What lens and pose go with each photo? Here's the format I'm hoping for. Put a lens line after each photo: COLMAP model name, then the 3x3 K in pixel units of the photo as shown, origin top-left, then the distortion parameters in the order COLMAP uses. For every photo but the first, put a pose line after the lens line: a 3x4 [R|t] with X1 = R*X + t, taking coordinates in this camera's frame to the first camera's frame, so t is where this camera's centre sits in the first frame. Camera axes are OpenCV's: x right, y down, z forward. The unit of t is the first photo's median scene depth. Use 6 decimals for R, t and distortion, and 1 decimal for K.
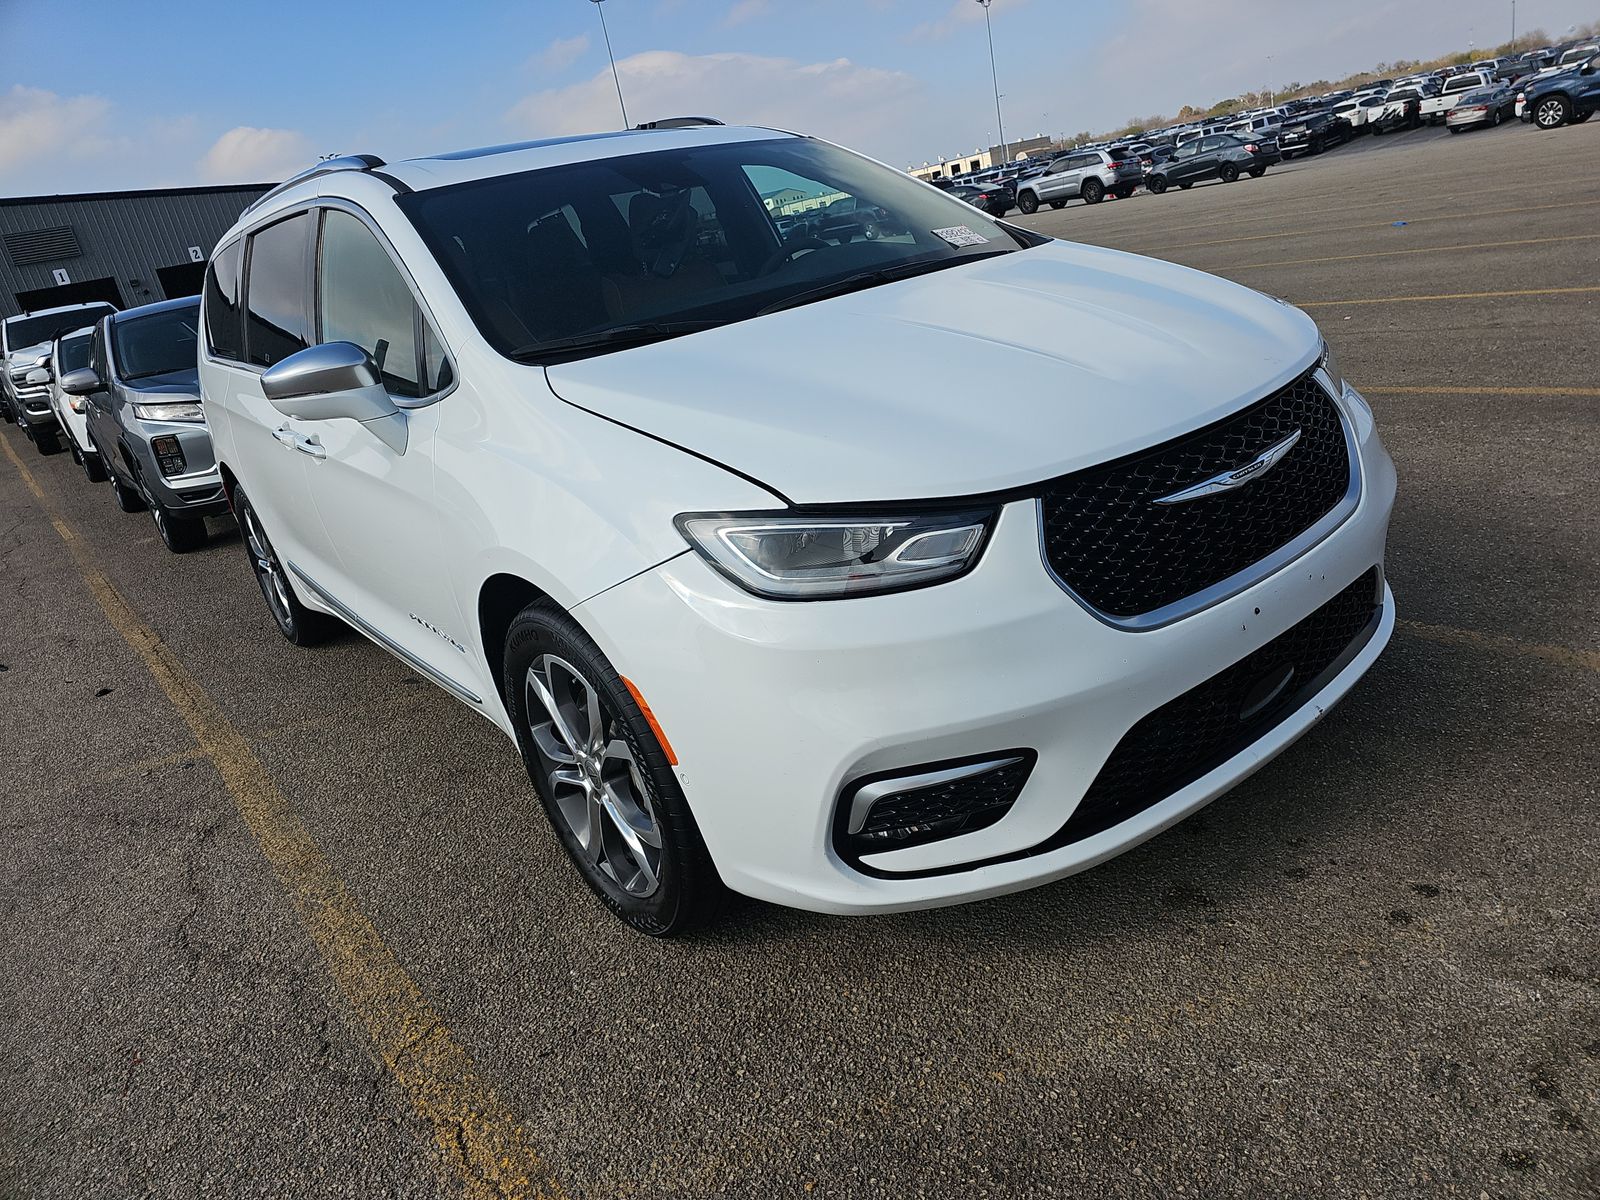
lens RADIAL K [[1060.2, 0, 819.0], [0, 1060.2, 600.2], [0, 0, 1]] dist [0.053706, -0.050664]
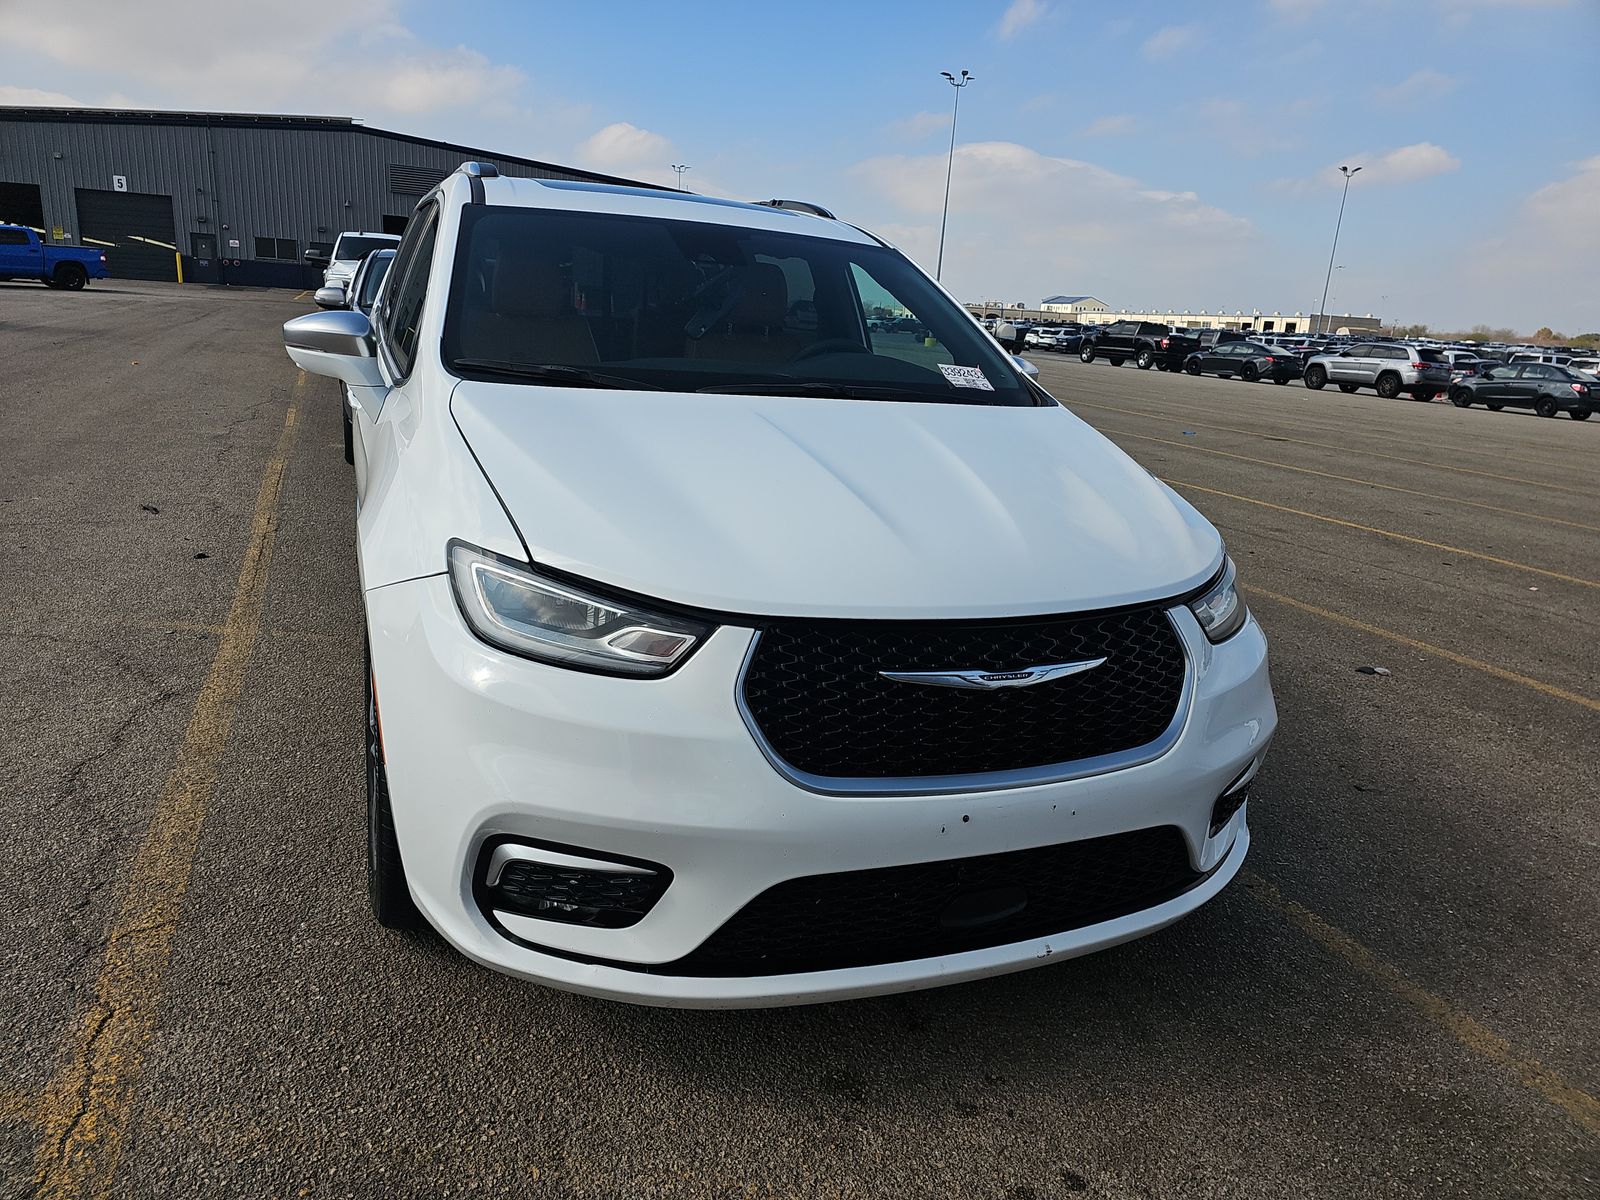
lens RADIAL K [[1066.3, 0, 800.0], [0, 1066.3, 600.0], [0, 0, 1]] dist [0.037378, -0.034476]
pose [[0.928274, 0.311878, -0.202583, 0.176914], [-0.324593, 0.945311, -0.032033, -0.042000], [0.181514, 0.095492, 0.978741, 0.008913]]
